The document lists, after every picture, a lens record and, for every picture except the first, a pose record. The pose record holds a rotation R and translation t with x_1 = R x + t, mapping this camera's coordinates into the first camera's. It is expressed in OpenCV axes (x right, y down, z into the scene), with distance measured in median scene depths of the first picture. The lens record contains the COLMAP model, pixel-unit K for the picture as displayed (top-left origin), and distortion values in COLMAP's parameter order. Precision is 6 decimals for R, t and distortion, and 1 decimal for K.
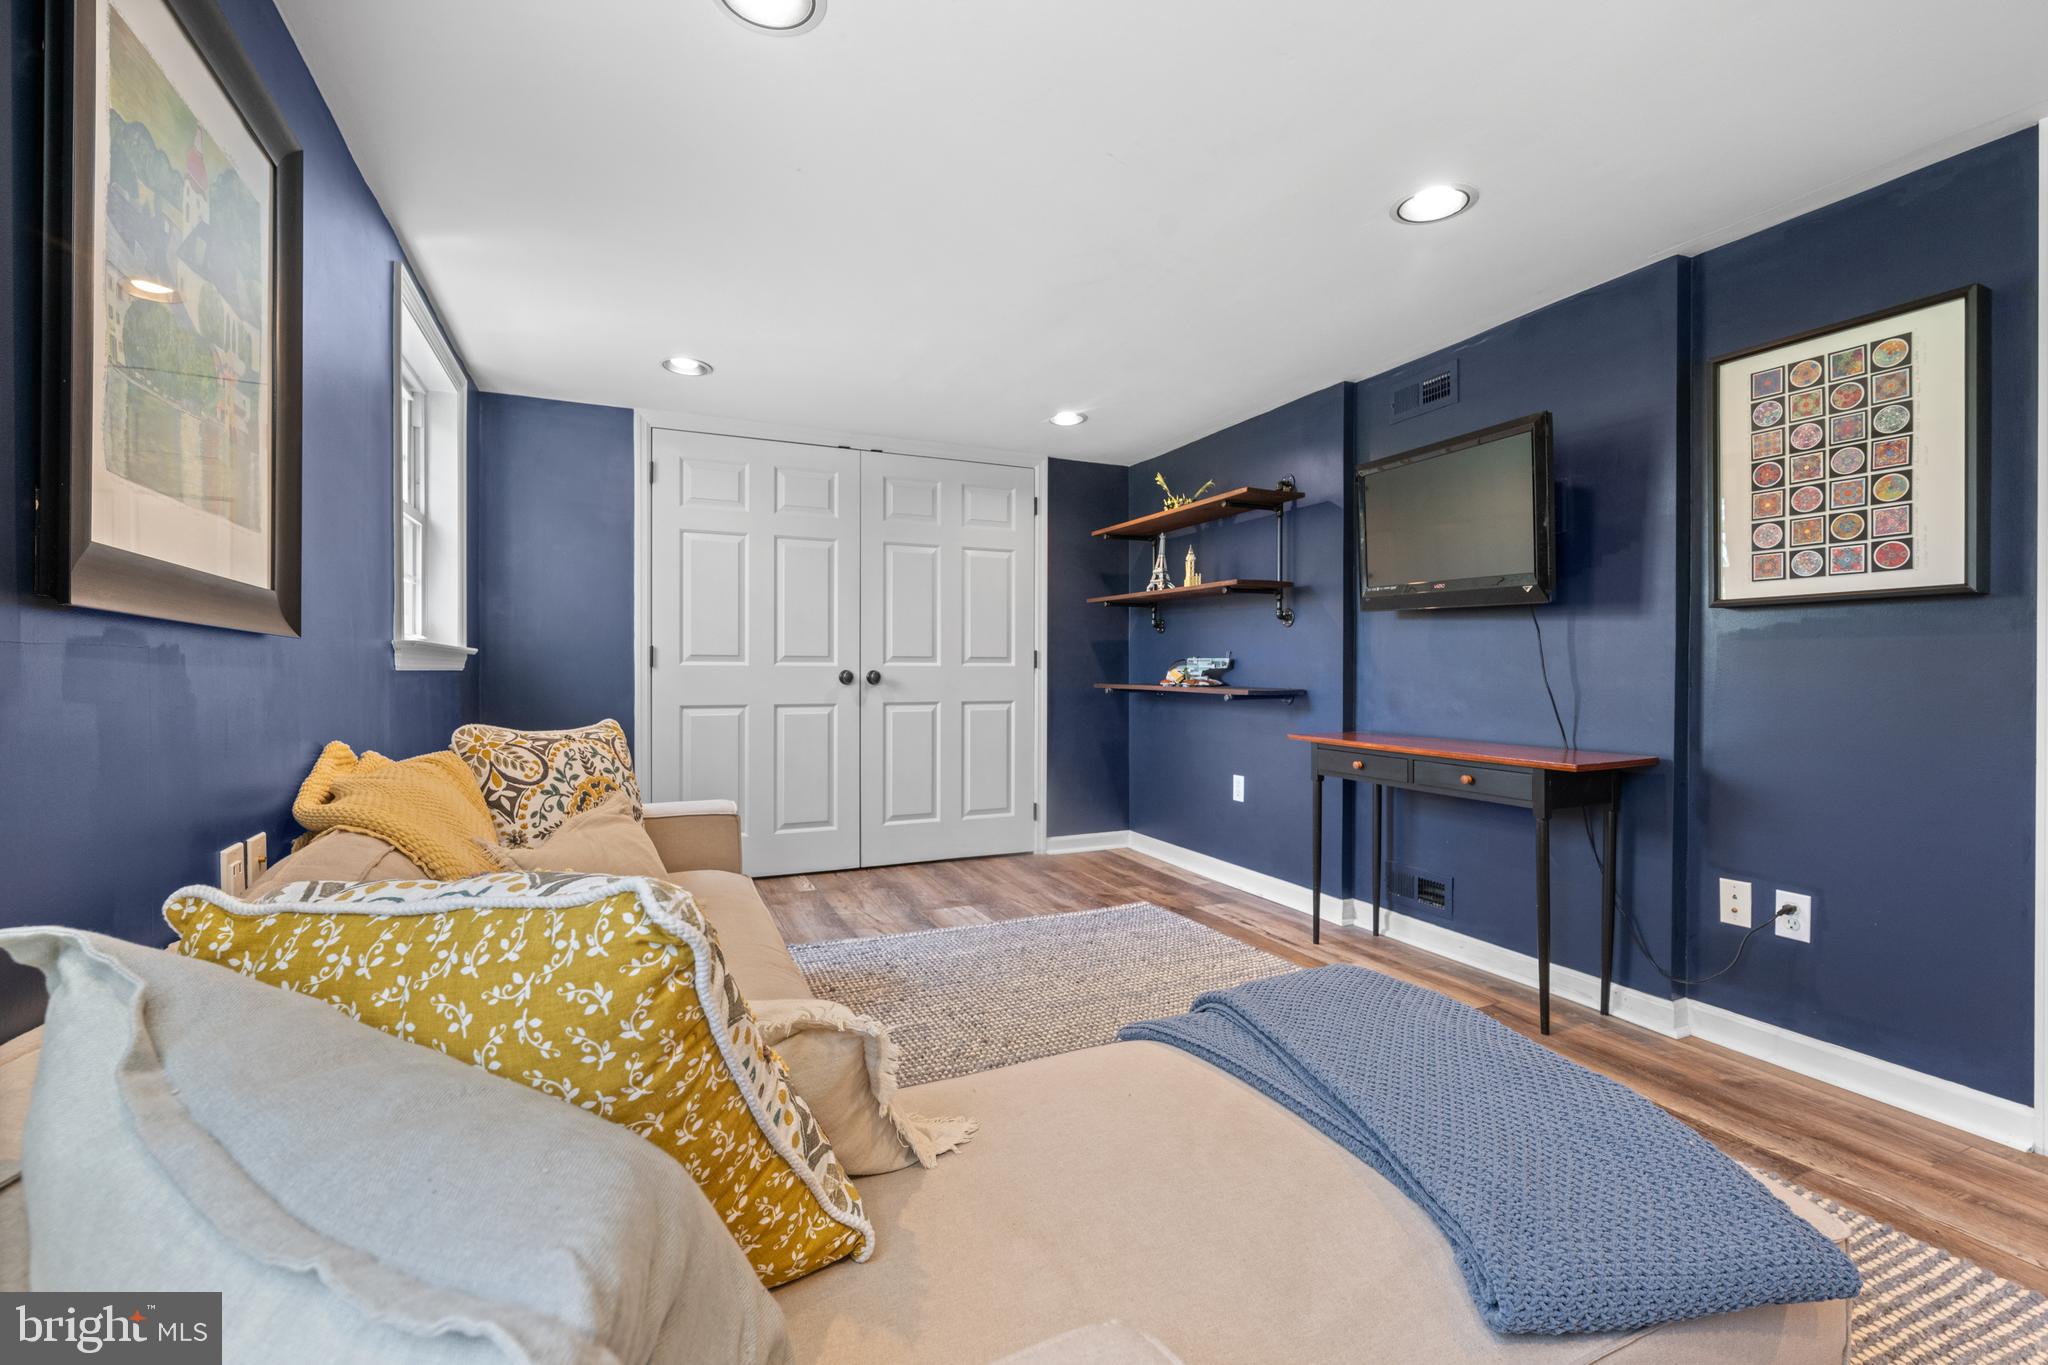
lens RADIAL K [[854.4, 0, 1028.3], [0, 854.4, 676.3], [0, 0, 1]] dist [-0.001392, -0.000409]
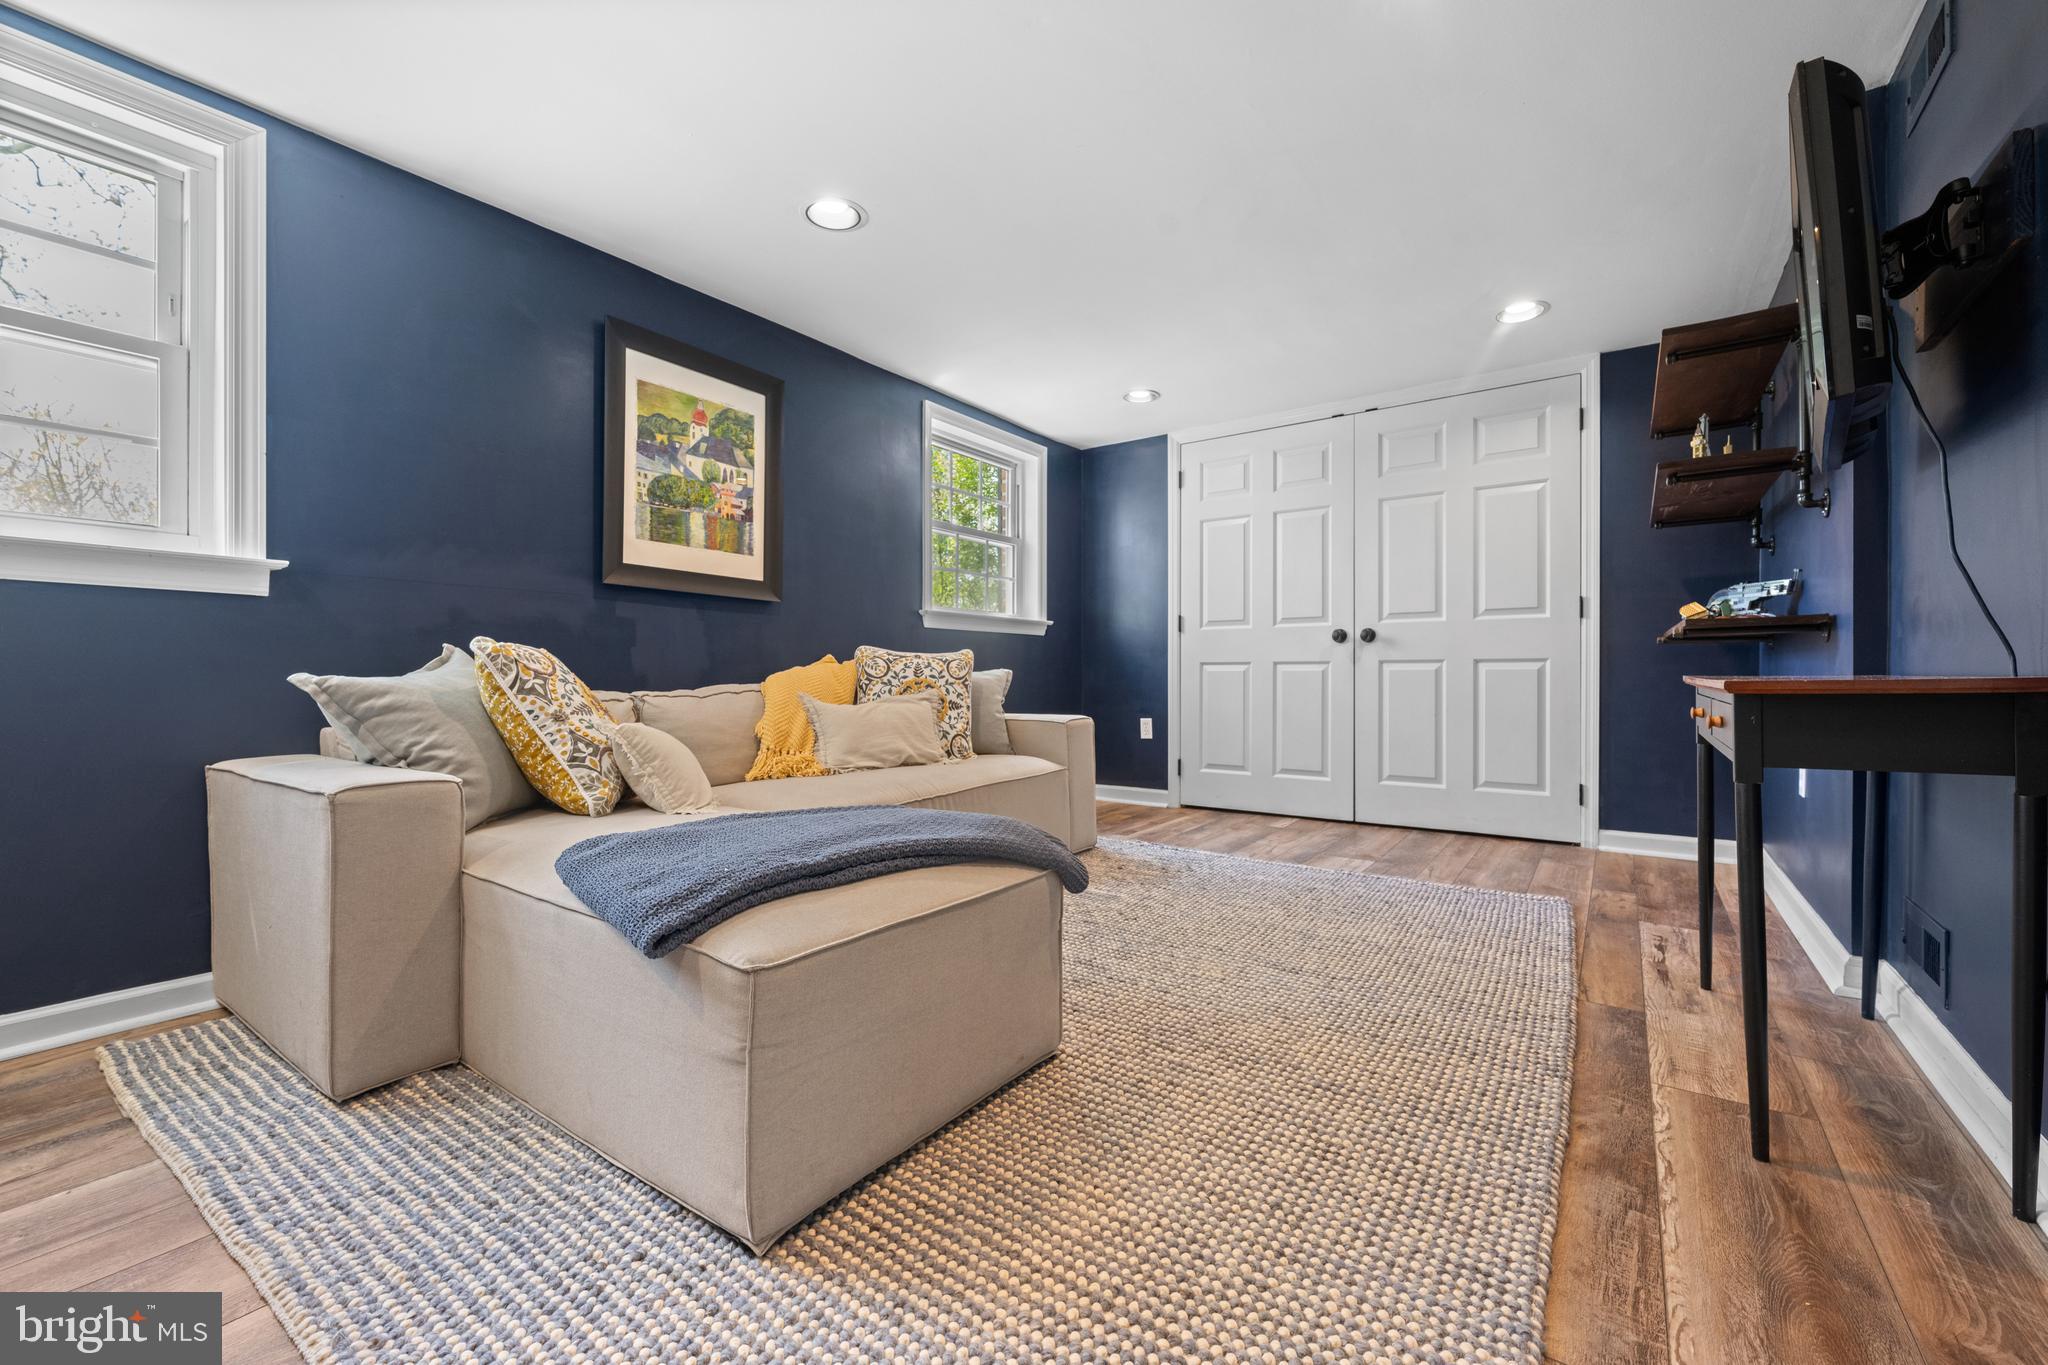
lens RADIAL K [[854.4, 0, 1060.7], [0, 854.4, 682.0], [0, 0, 1]] dist [-0.001392, -0.000409]
pose [[0.506298, -0.000860, -0.862358, 0.512381], [-0.001410, 0.999997, -0.001824, 0.059634], [0.862358, 0.002140, 0.506295, 0.180541]]
